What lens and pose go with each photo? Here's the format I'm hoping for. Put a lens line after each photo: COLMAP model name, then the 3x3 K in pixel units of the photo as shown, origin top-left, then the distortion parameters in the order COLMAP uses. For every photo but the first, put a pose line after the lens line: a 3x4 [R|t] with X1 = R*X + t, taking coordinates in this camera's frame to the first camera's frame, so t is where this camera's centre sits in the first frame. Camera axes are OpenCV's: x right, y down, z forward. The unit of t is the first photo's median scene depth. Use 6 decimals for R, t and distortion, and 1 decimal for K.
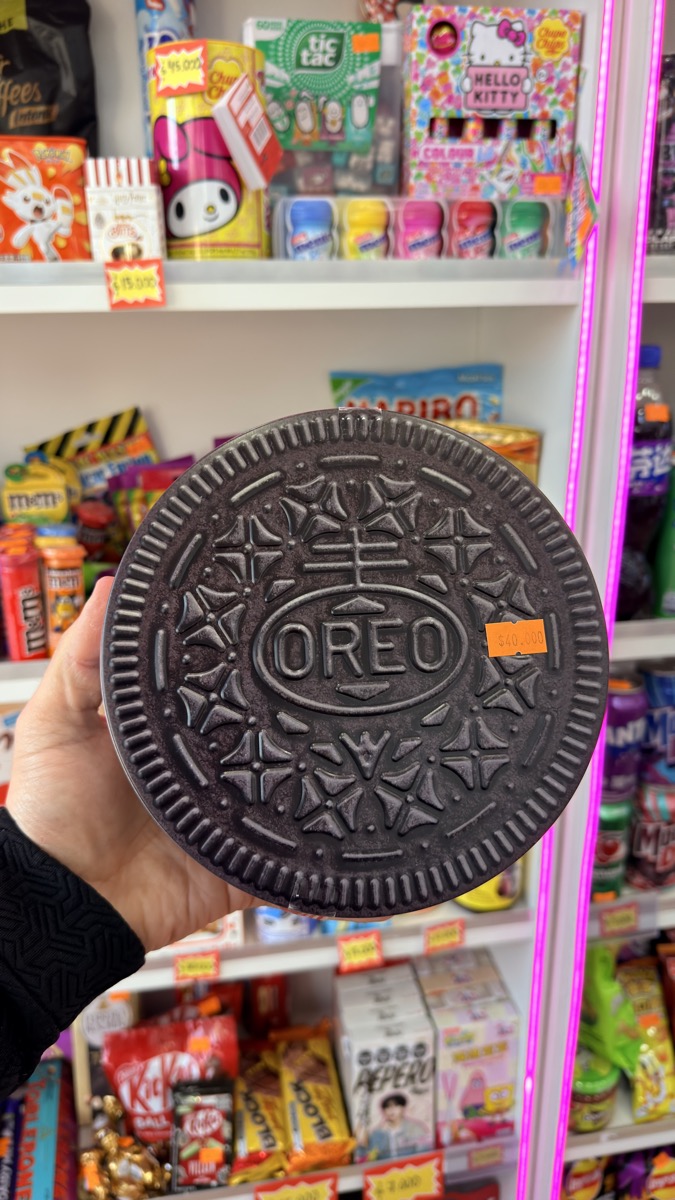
lens RADIAL K [[871.2, 0, 337.3], [0, 871.2, 603.6], [0, 0, 1]] dist [-0.012279, -0.029499]
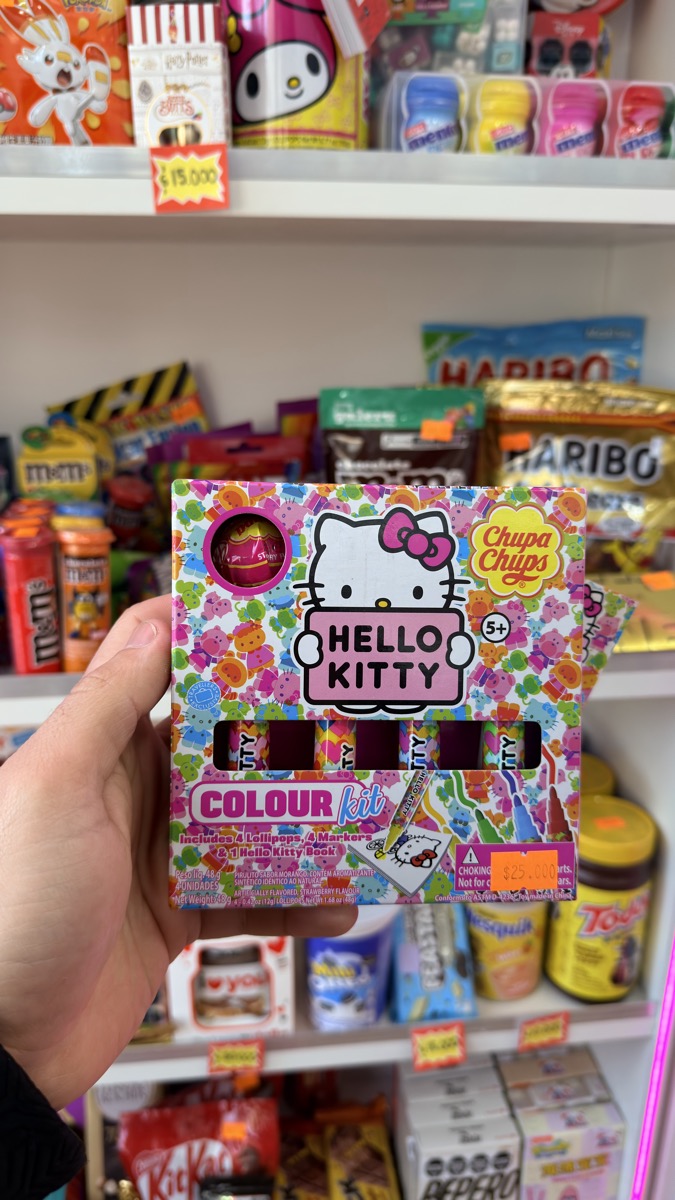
lens RADIAL K [[871.2, 0, 333.2], [0, 871.2, 600.9], [0, 0, 1]] dist [-0.012279, -0.029499]
pose [[0.998110, 0.034414, -0.050917, -0.043934], [-0.034375, 0.999408, 0.001654, -0.008429], [0.050944, 0.000099, 0.998702, 0.196066]]
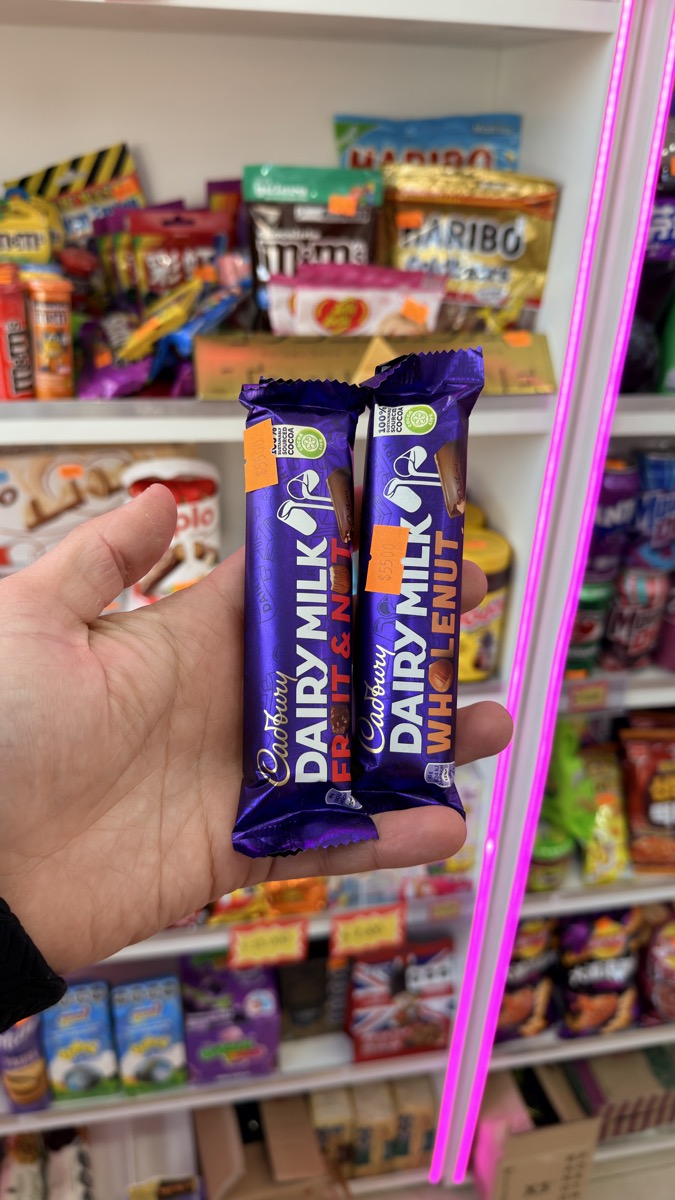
lens RADIAL K [[871.2, 0, 336.1], [0, 871.2, 604.3], [0, 0, 1]] dist [-0.012279, -0.029499]
pose [[0.998574, 0.038053, 0.037452, -0.022563], [-0.044312, 0.981980, 0.183718, 0.078773], [-0.029786, -0.185116, 0.982265, 0.001508]]
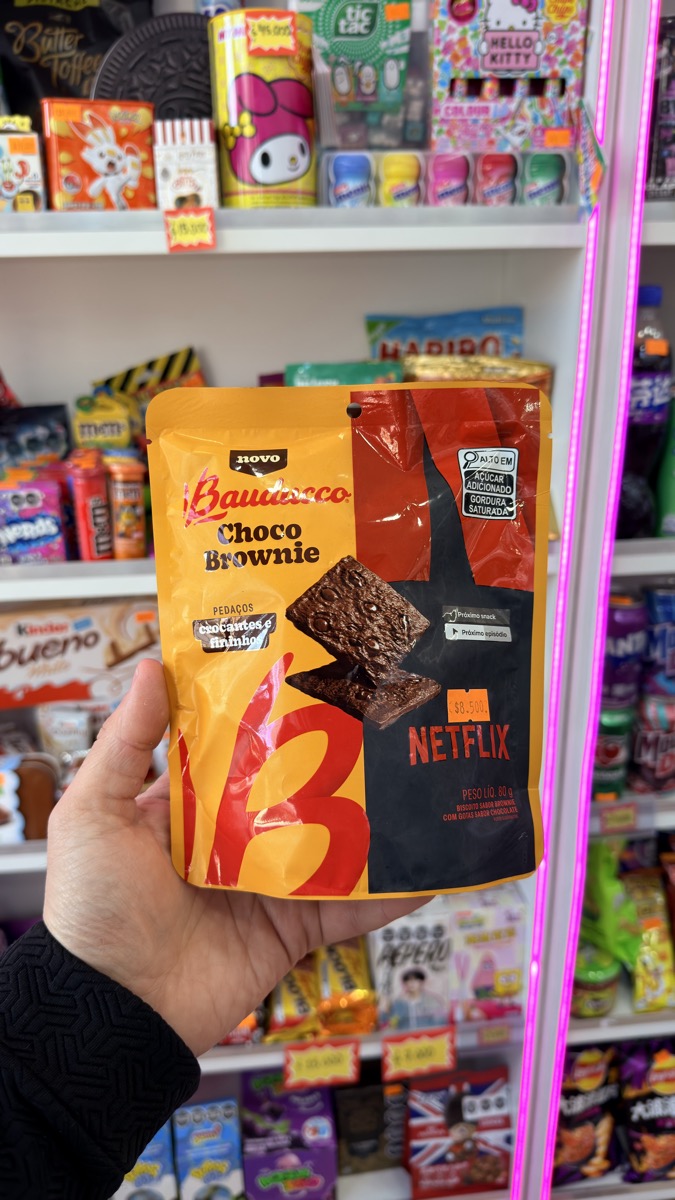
lens RADIAL K [[871.2, 0, 332.3], [0, 871.2, 609.6], [0, 0, 1]] dist [-0.012279, -0.029499]
pose [[0.997540, 0.019458, -0.067339, 0.032665], [-0.017095, 0.999224, 0.035480, 0.069471], [0.067977, -0.034242, 0.997099, -0.116931]]
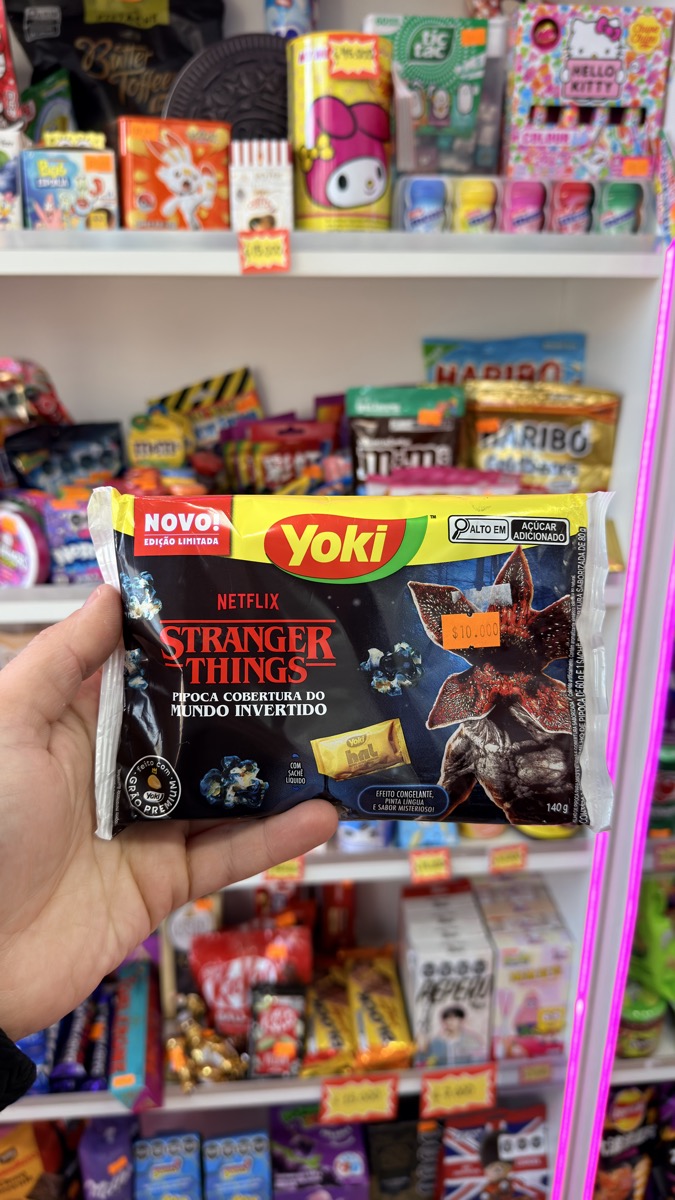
lens RADIAL K [[871.2, 0, 329.8], [0, 871.2, 604.0], [0, 0, 1]] dist [-0.012279, -0.029499]
pose [[0.996426, 0.040343, -0.074220, -0.032188], [-0.039290, 0.999106, 0.015589, 0.054725], [0.074782, -0.012617, 0.997120, -0.102825]]
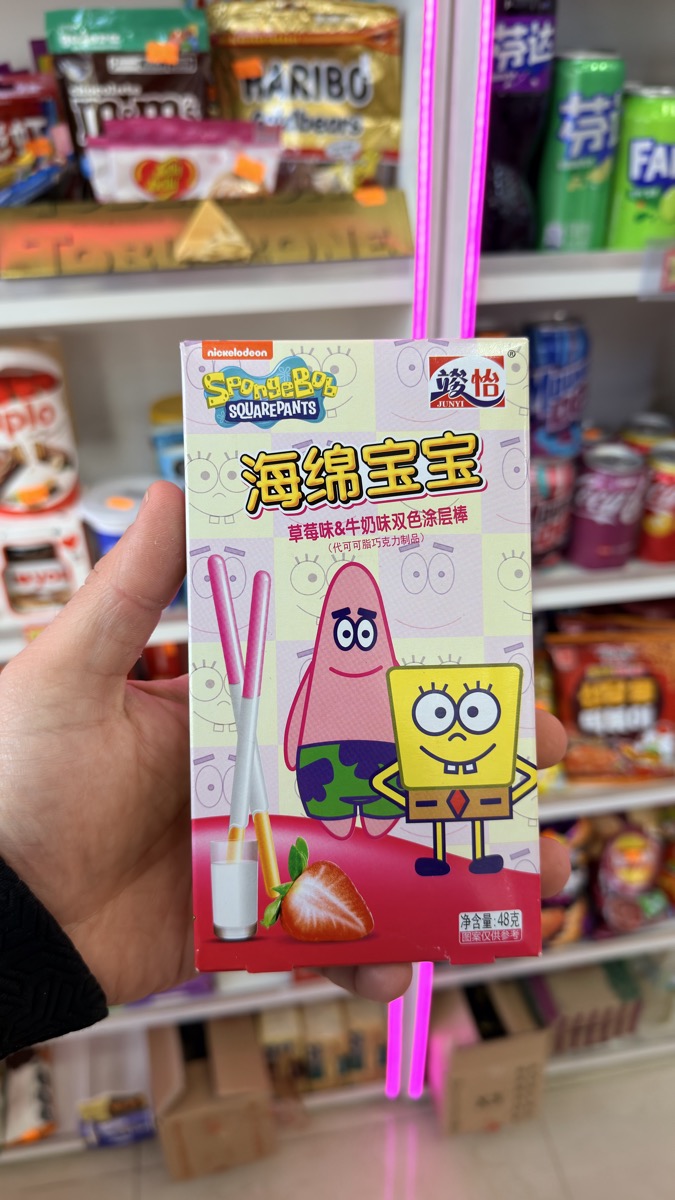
lens RADIAL K [[871.2, 0, 350.1], [0, 871.2, 603.8], [0, 0, 1]] dist [-0.012279, -0.029499]
pose [[0.999915, -0.000240, 0.013045, 0.157459], [-0.003169, 0.965435, 0.260626, 0.119970], [-0.012656, -0.260645, 0.965352, 0.058298]]
